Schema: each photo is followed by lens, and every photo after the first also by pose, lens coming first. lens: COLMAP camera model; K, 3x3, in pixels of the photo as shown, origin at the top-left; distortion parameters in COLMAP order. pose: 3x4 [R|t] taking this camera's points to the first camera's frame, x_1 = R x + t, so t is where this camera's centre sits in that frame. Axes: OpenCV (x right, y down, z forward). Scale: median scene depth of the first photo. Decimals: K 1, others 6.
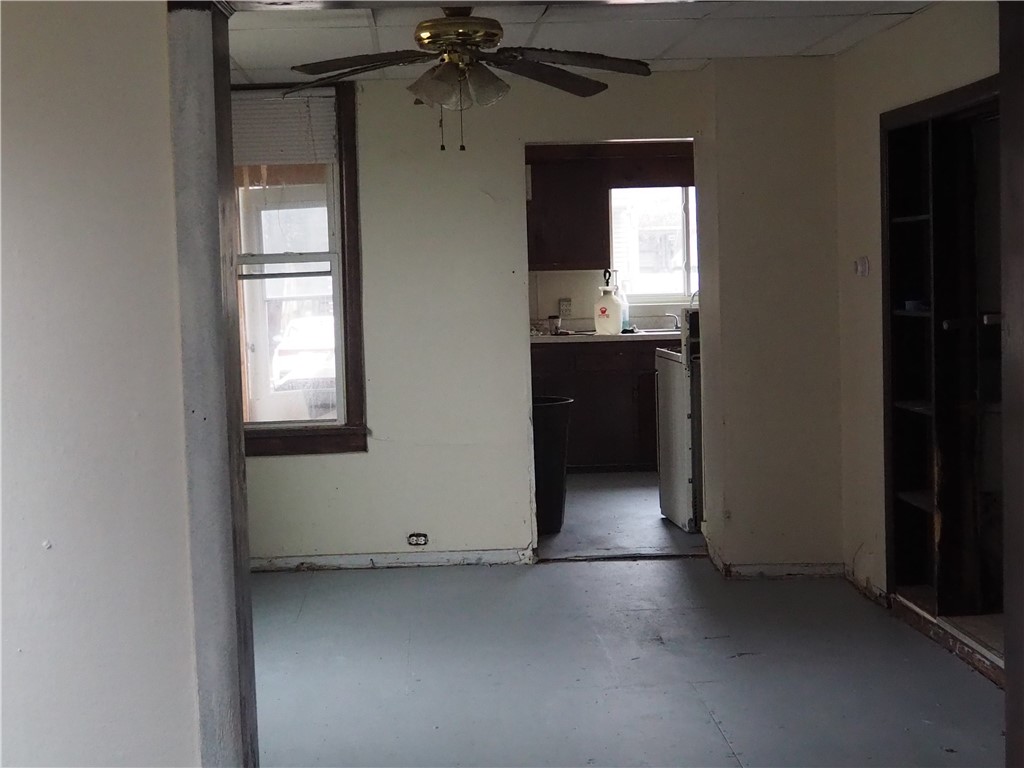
lens RADIAL K [[1705.0, 0, 512.0], [0, 1705.0, 384.0], [0, 0, 1]] dist [-0.054922, -0.001471]
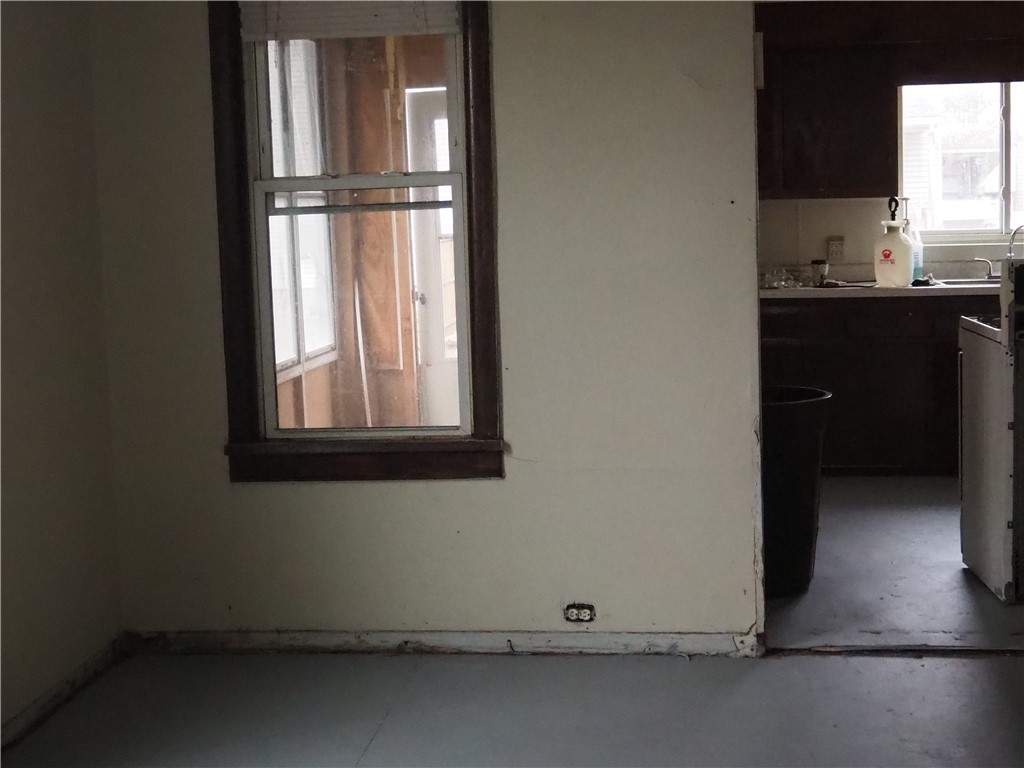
lens RADIAL K [[1705.0, 0, 512.0], [0, 1705.0, 384.0], [0, 0, 1]] dist [-0.054922, -0.001471]
pose [[0.985112, 0.018031, -0.170966, 0.028958], [-0.010603, 0.998964, 0.044258, -0.024833], [0.171586, -0.041786, 0.984282, 0.353896]]
